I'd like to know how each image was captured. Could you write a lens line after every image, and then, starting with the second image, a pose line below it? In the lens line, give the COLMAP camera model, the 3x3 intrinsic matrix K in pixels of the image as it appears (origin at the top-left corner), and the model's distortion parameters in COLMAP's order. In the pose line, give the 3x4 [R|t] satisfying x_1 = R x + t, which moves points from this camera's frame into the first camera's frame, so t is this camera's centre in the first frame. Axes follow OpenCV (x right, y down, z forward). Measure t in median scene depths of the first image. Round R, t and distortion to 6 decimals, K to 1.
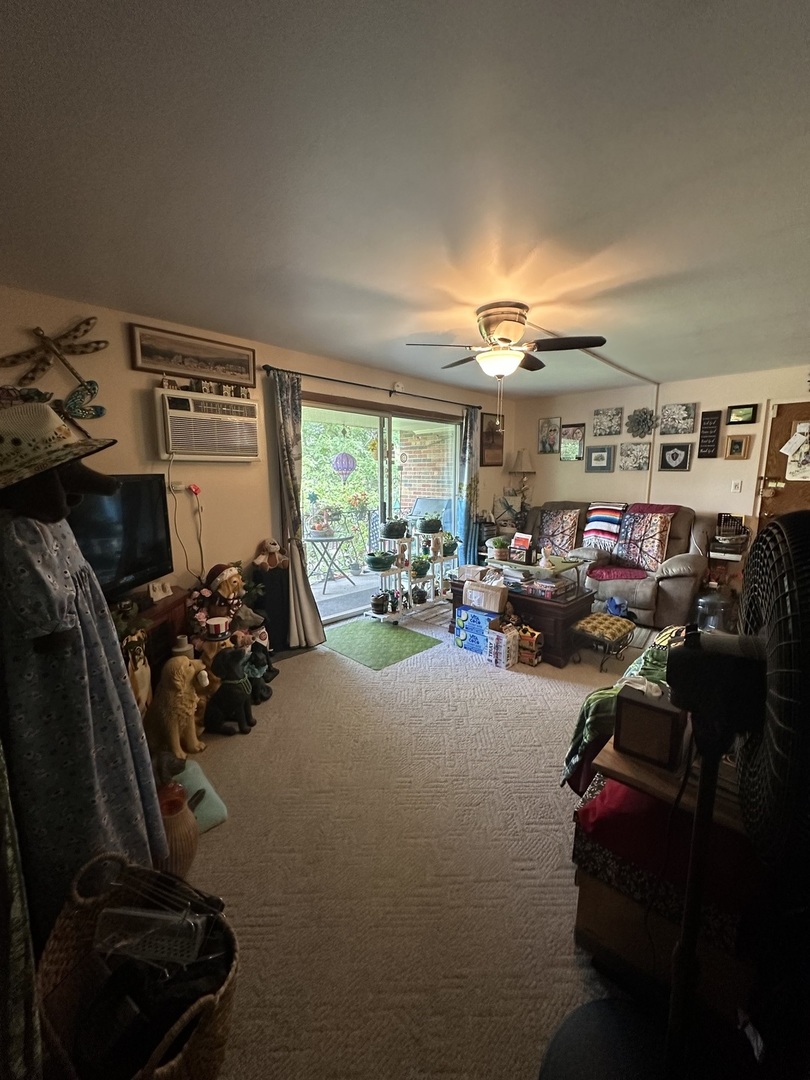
lens RADIAL K [[430.3, 0, 404.6], [0, 430.3, 538.4], [0, 0, 1]] dist [-0.002086, 0.000648]
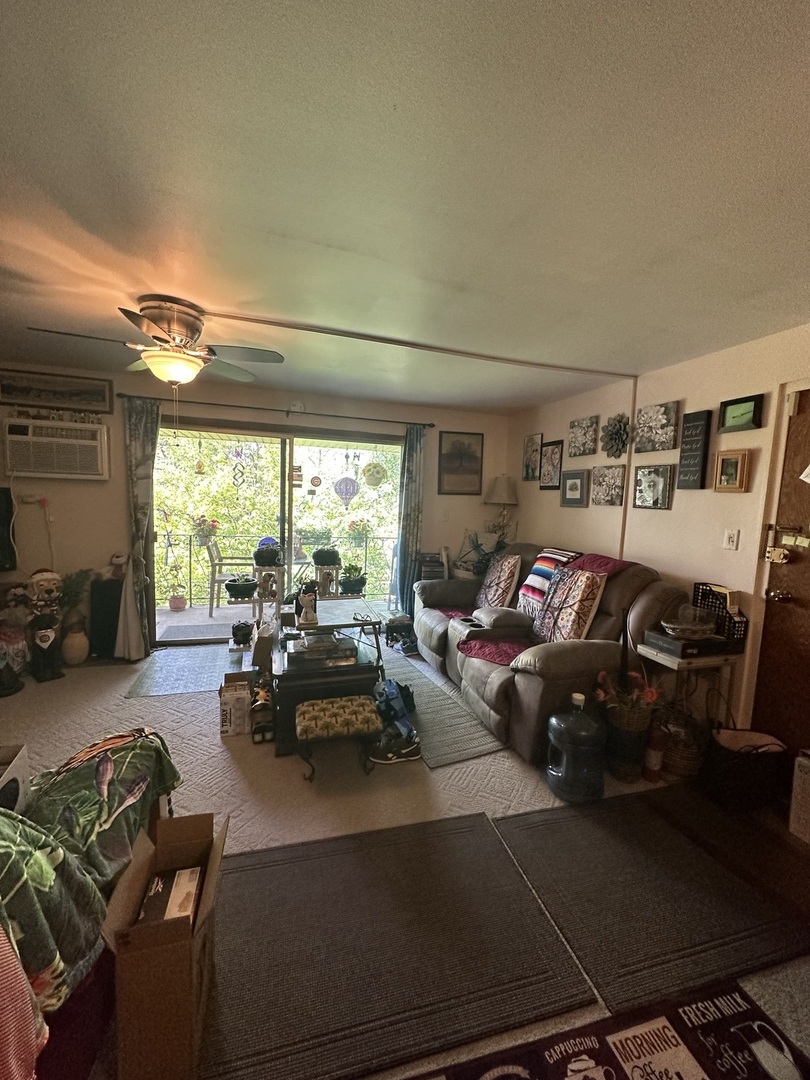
lens RADIAL K [[430.3, 0, 404.8], [0, 430.3, 538.3], [0, 0, 1]] dist [-0.002086, 0.000648]
pose [[0.884176, 0.076612, -0.460830, 0.645953], [-0.107094, 0.993431, -0.040323, -0.052276], [0.454713, 0.085005, 0.886572, 0.295918]]
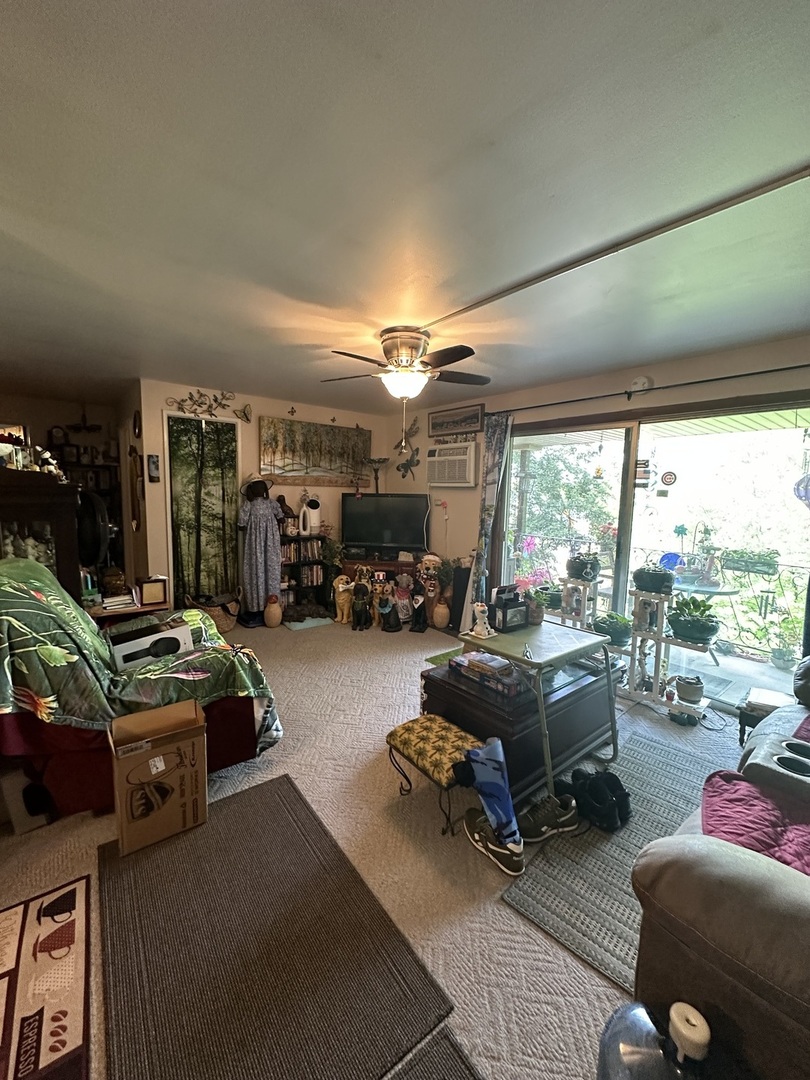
lens RADIAL K [[430.3, 0, 407.8], [0, 430.3, 537.9], [0, 0, 1]] dist [-0.002086, 0.000648]
pose [[-0.094629, 0.099986, -0.990479, 0.776046], [-0.176693, 0.977460, 0.115553, -0.107517], [0.979707, 0.185945, -0.074830, 0.708618]]
